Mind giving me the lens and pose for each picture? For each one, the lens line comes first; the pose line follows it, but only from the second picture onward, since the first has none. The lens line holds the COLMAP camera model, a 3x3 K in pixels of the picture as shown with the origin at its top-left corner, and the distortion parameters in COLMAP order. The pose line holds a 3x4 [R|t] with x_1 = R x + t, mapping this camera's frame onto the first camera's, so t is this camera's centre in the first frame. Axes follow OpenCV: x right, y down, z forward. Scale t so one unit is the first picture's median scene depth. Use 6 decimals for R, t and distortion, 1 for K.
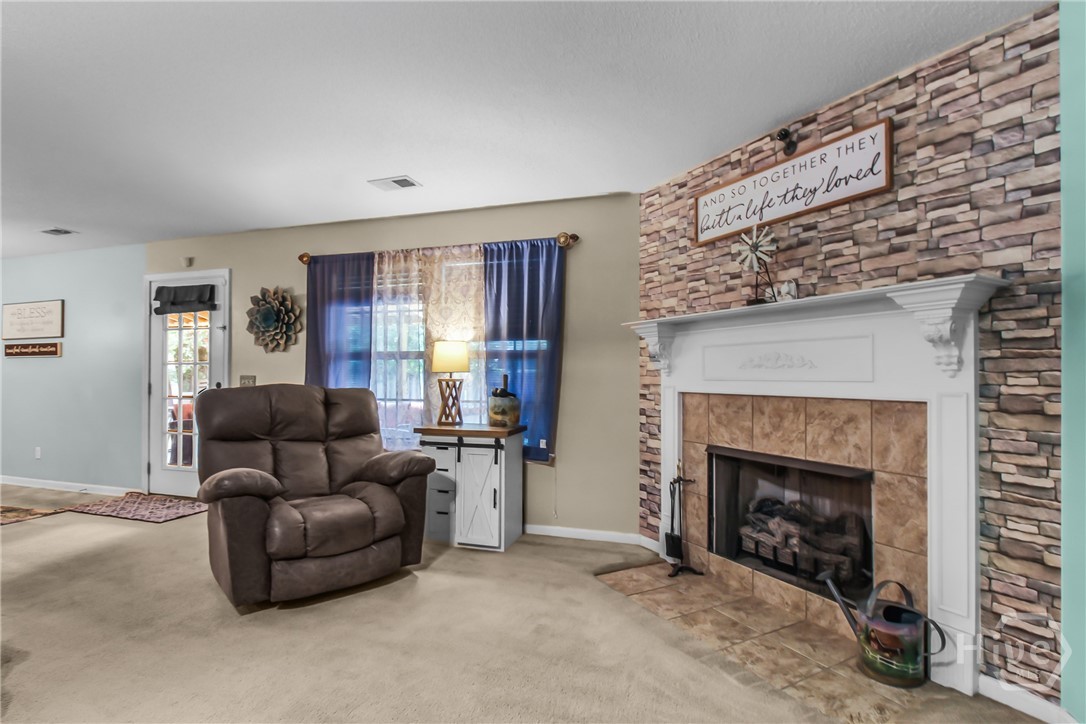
lens RADIAL K [[515.8, 0, 537.8], [0, 515.8, 372.1], [0, 0, 1]] dist [-0.008572, -0.004995]
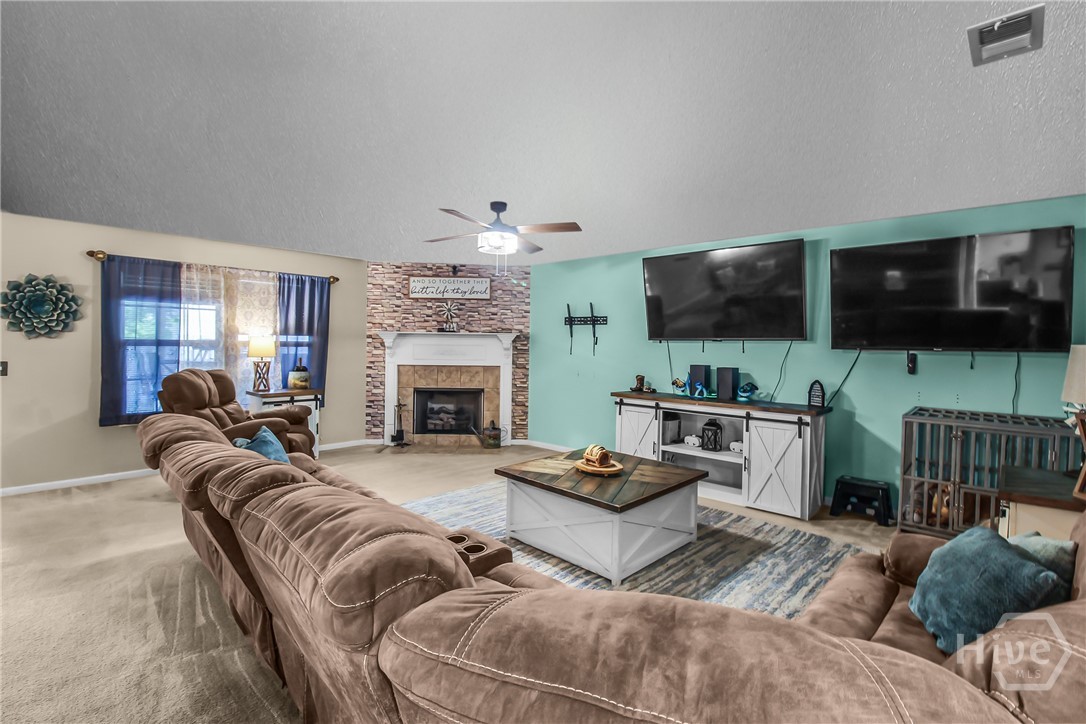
lens RADIAL K [[515.8, 0, 538.9], [0, 515.8, 350.2], [0, 0, 1]] dist [-0.008572, -0.004995]
pose [[0.437966, -0.009967, 0.898936, -1.516653], [-0.018921, 0.999615, 0.020302, -0.083173], [-0.898793, -0.025901, 0.437608, -0.502893]]
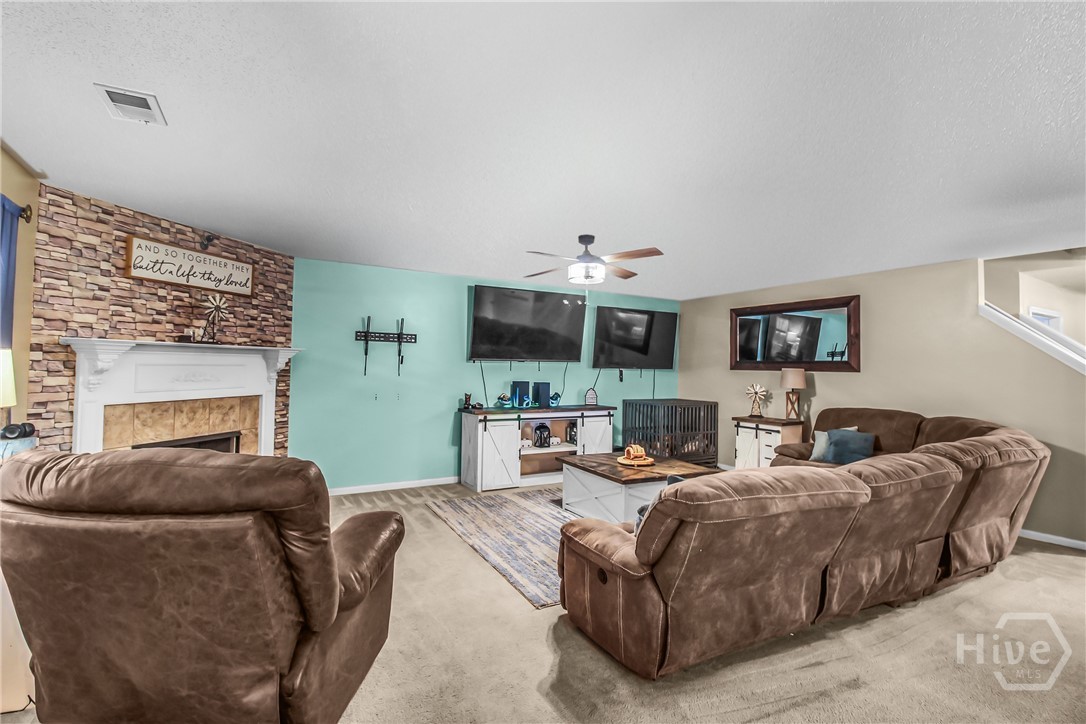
lens RADIAL K [[515.8, 0, 551.9], [0, 515.8, 352.9], [0, 0, 1]] dist [-0.008572, -0.004995]
pose [[-0.744251, 0.000660, 0.667900, -1.235436], [-0.024186, 0.999317, -0.027938, -0.068866], [-0.667462, -0.036946, -0.743727, 1.279413]]
